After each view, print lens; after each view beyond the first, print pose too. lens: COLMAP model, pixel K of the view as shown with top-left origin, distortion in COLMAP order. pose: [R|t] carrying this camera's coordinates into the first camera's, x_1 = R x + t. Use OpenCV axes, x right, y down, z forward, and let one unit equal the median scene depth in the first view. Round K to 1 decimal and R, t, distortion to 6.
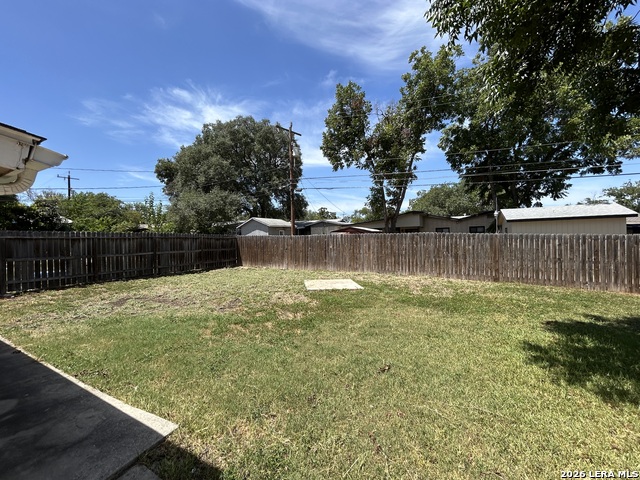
lens RADIAL K [[260.4, 0, 318.6], [0, 260.4, 239.6], [0, 0, 1]] dist [-0.000389, 0.000791]
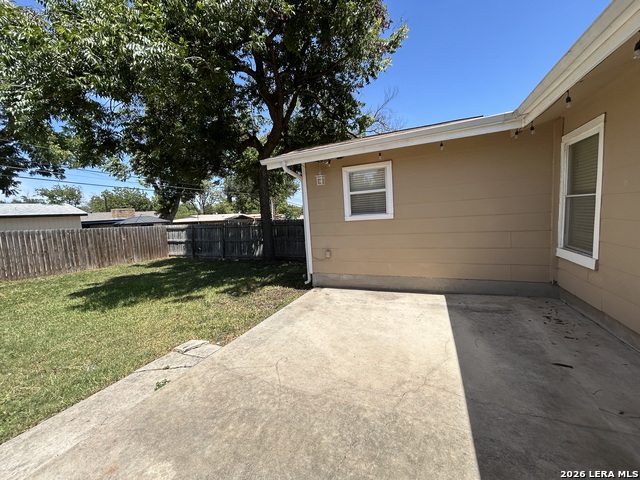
lens RADIAL K [[260.4, 0, 318.6], [0, 260.4, 239.6], [0, 0, 1]] dist [-0.000389, 0.000791]
pose [[-0.085725, -0.071647, 0.993739, -0.151299], [0.066288, 0.994791, 0.077441, 0.006244], [-0.994111, 0.072512, -0.080529, -0.046973]]
